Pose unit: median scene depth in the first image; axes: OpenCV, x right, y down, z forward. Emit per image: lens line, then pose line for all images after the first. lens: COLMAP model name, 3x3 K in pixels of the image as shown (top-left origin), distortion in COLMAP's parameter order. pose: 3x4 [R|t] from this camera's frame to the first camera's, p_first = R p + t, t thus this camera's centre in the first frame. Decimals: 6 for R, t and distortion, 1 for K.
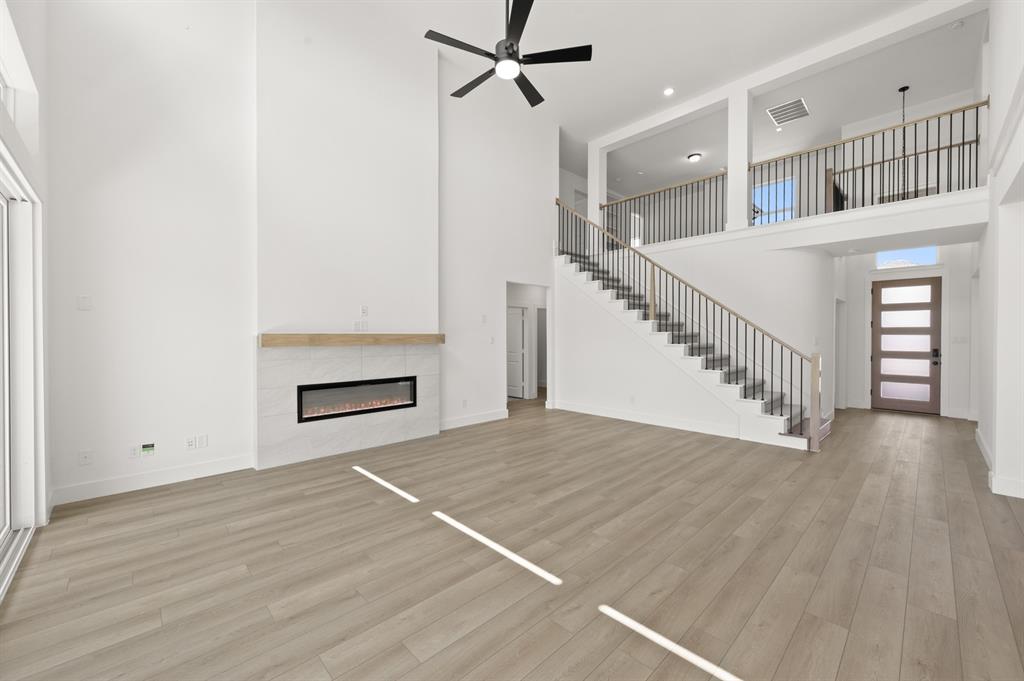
lens RADIAL K [[403.0, 0, 512.4], [0, 403.0, 338.7], [0, 0, 1]] dist [0.001319, -0.000228]
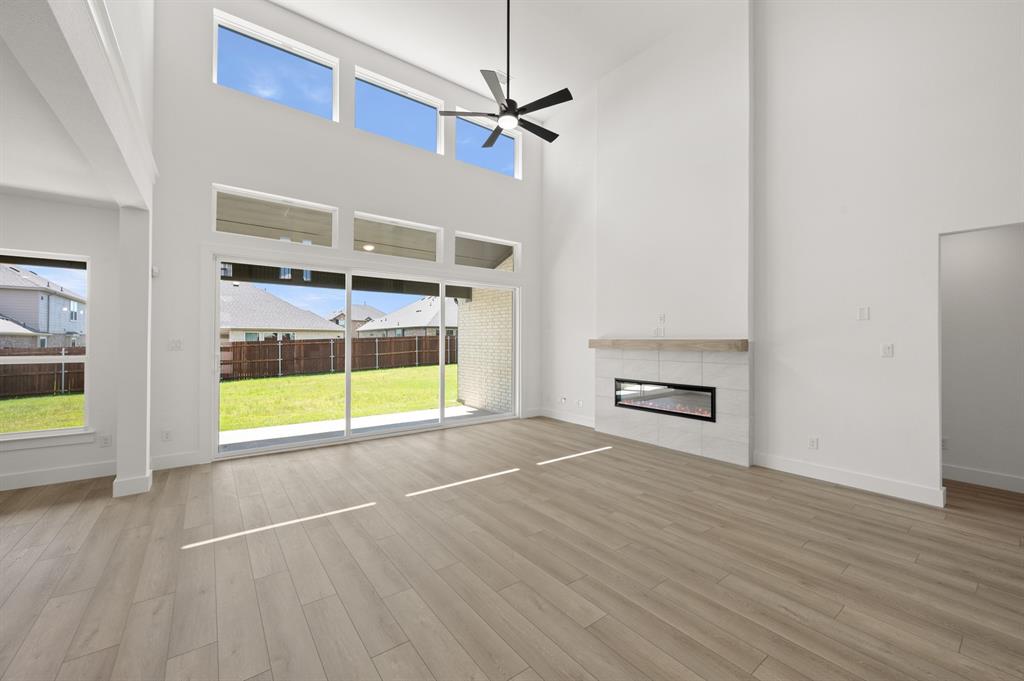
lens RADIAL K [[403.0, 0, 512.8], [0, 403.0, 340.0], [0, 0, 1]] dist [0.001319, -0.000228]
pose [[-0.113770, 0.000505, -0.993507, 0.850271], [-0.012823, 0.999916, 0.001976, -0.008091], [0.993424, 0.012964, -0.113754, 0.826954]]
